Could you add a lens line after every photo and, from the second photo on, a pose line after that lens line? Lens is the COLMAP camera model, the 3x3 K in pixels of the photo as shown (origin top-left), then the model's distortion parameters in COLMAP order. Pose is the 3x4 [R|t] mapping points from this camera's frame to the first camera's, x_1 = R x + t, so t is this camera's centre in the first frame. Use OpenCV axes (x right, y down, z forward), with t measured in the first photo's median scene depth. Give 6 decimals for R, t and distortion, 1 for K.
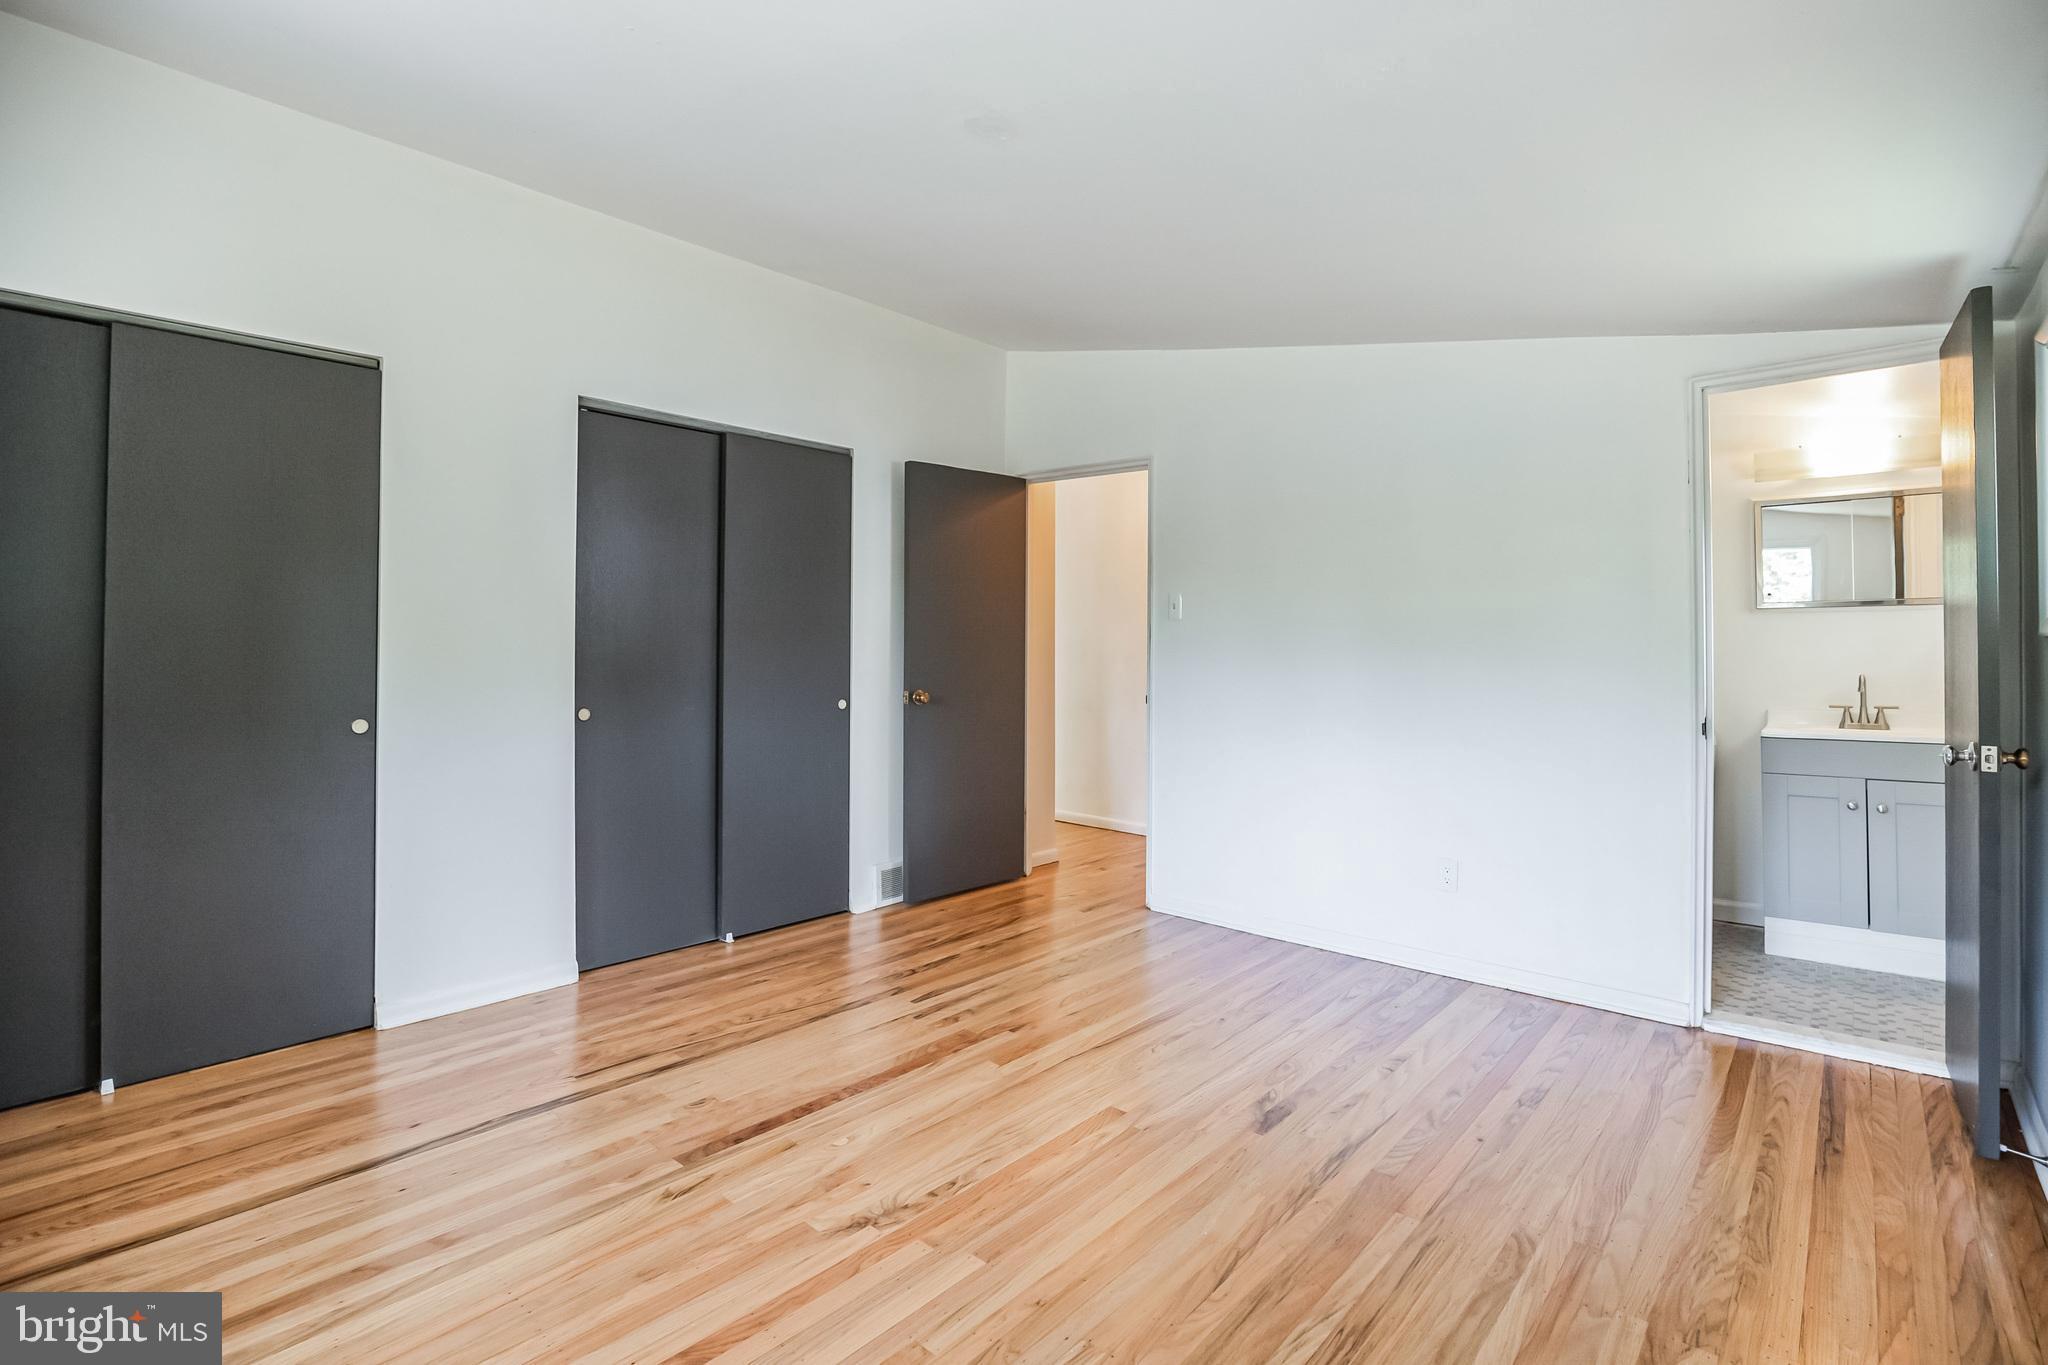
lens RADIAL K [[960.3, 0, 1013.6], [0, 960.3, 674.8], [0, 0, 1]] dist [-0.036980, 0.007008]
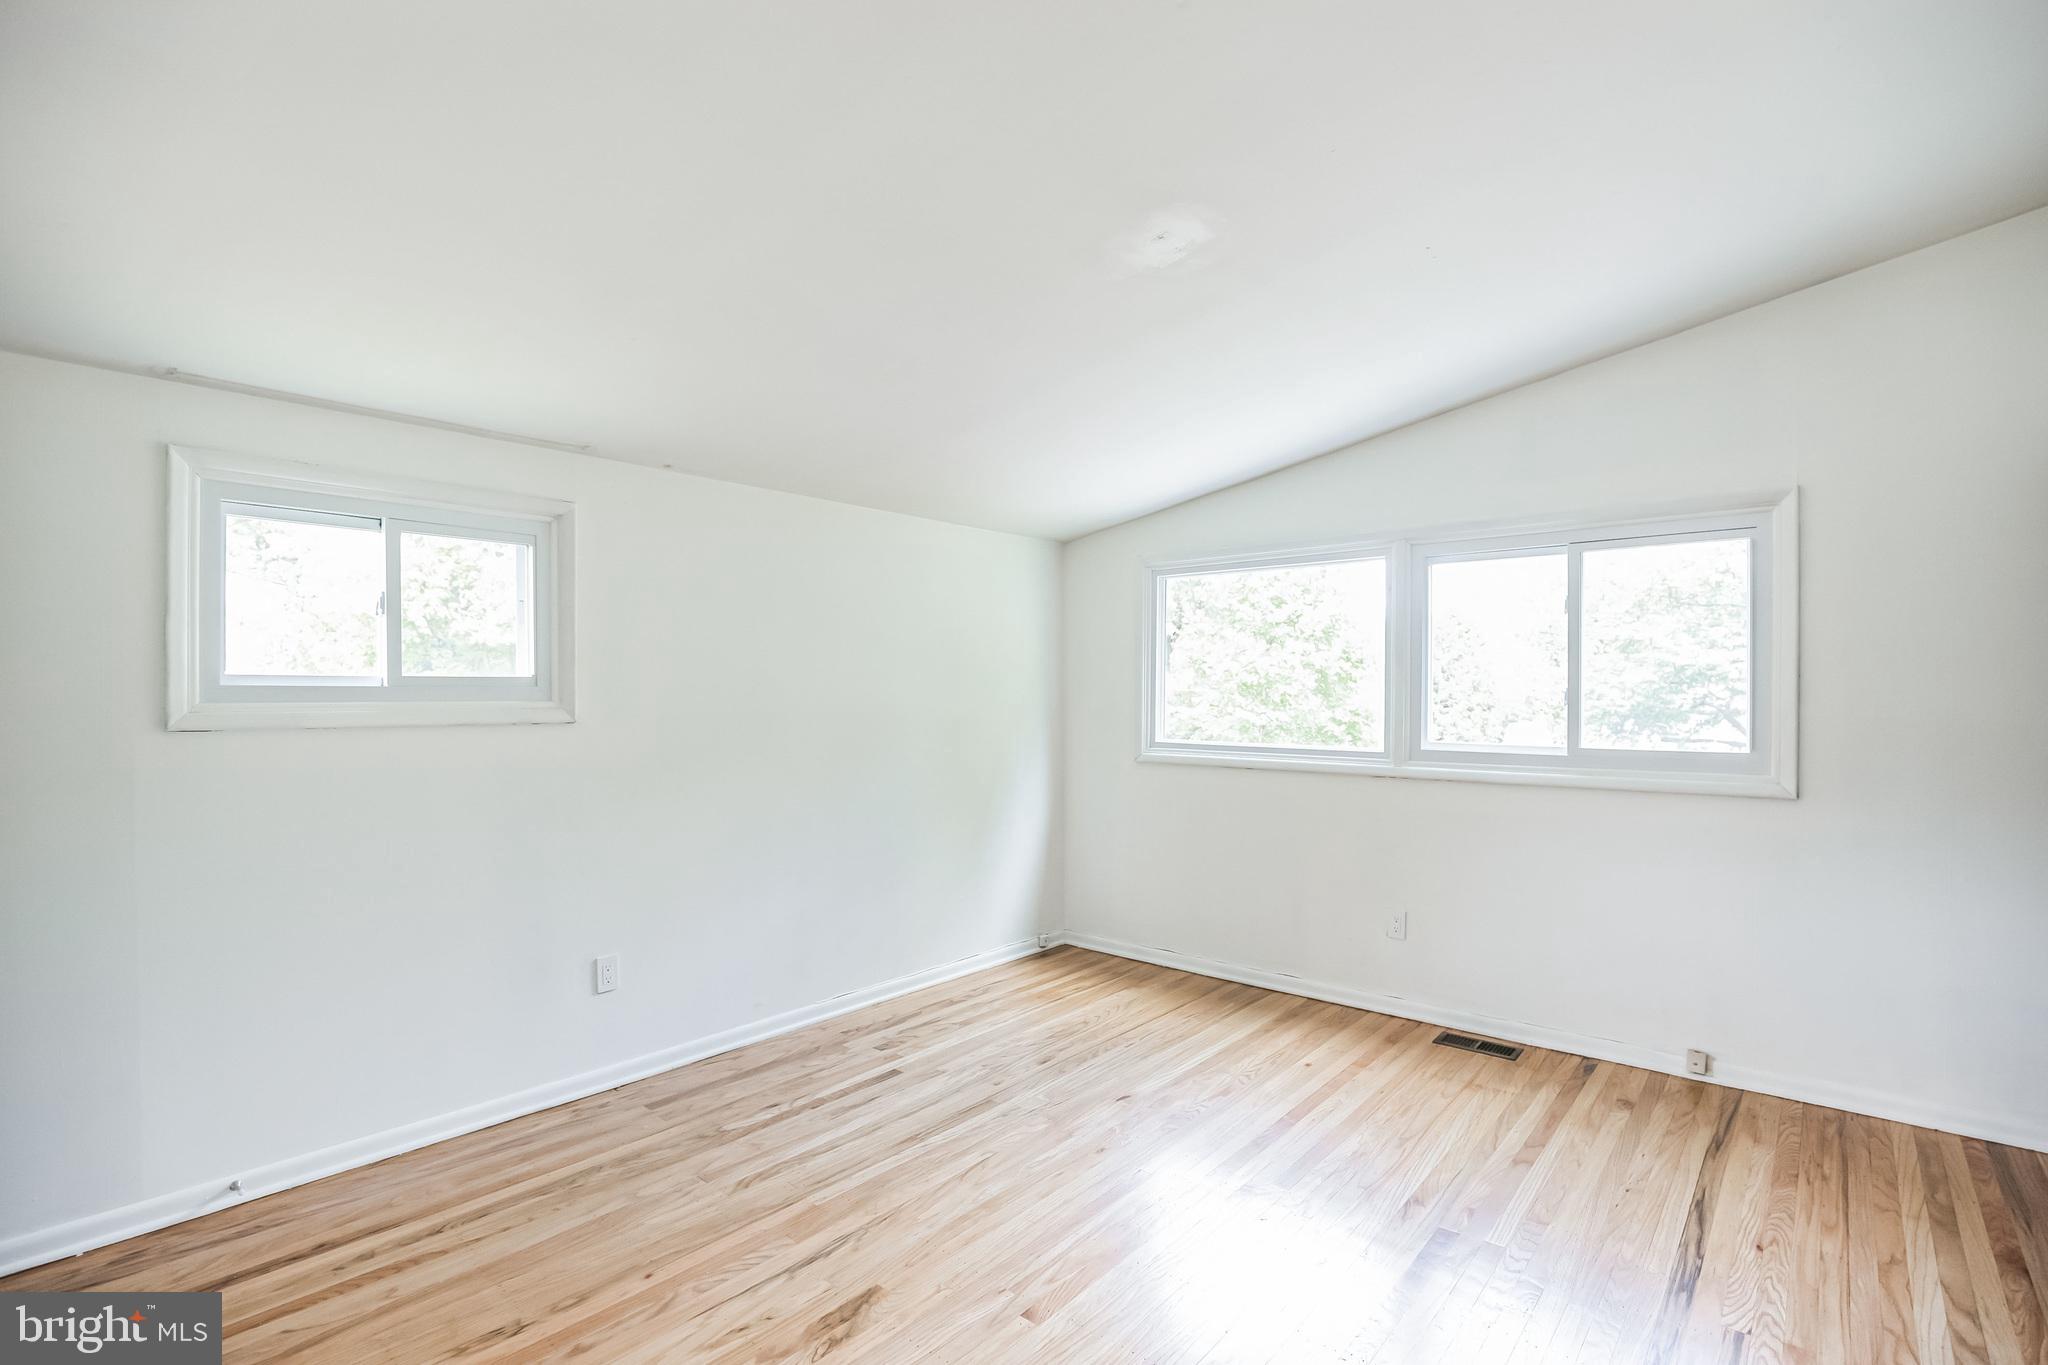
lens RADIAL K [[960.3, 0, 1013.6], [0, 960.3, 674.8], [0, 0, 1]] dist [-0.036980, 0.007008]
pose [[-0.999976, -0.005303, -0.004530, 0.146655], [-0.005331, 0.999966, 0.006367, -0.117753], [0.004496, 0.006391, -0.999969, 2.047783]]
